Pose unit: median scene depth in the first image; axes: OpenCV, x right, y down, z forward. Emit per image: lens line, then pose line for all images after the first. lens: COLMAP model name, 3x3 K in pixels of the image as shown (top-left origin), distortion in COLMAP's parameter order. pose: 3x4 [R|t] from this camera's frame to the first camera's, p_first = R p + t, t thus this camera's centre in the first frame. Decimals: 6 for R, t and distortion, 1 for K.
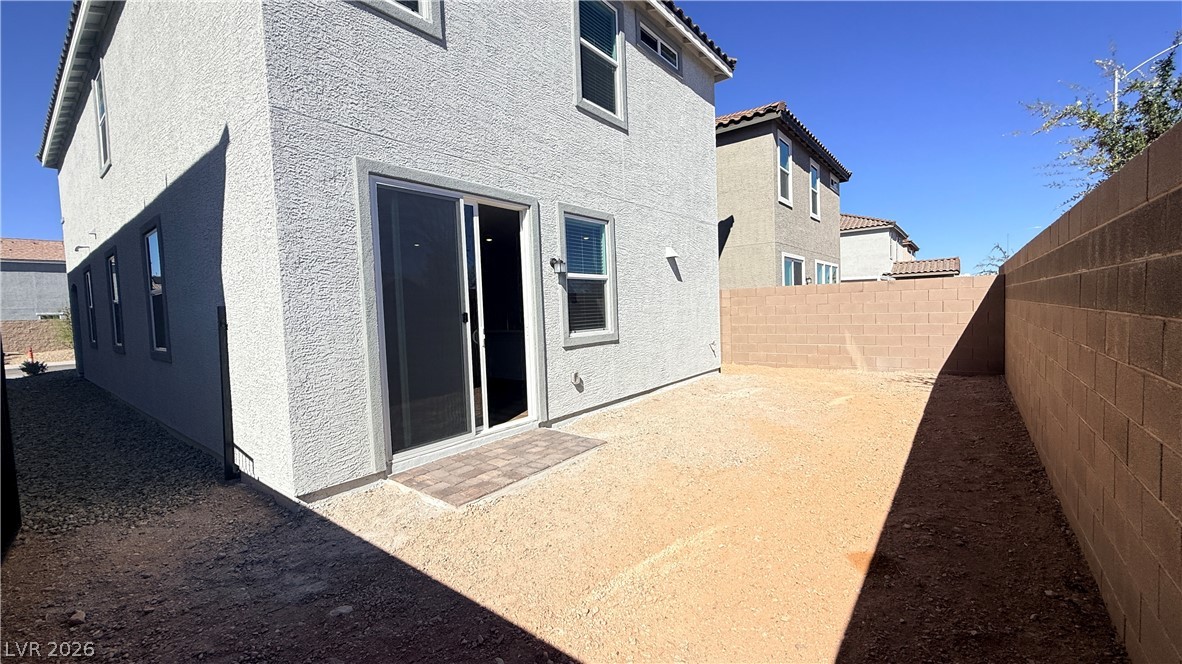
lens RADIAL K [[471.1, 0, 589.0], [0, 471.1, 330.7], [0, 0, 1]] dist [0.000363, 0.000166]
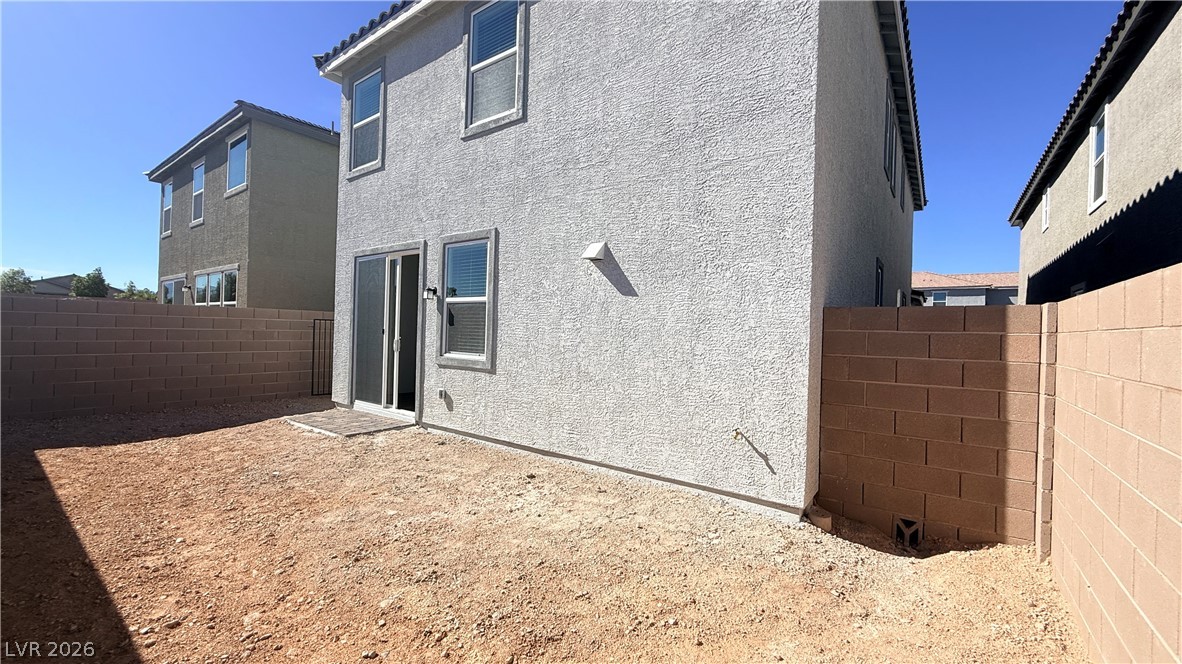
lens RADIAL K [[471.1, 0, 589.0], [0, 471.1, 330.7], [0, 0, 1]] dist [0.000363, 0.000166]
pose [[0.029296, 0.034459, -0.998977, 1.057001], [-0.075473, 0.996629, 0.032164, -0.105758], [0.996717, 0.074454, 0.031798, 1.290818]]
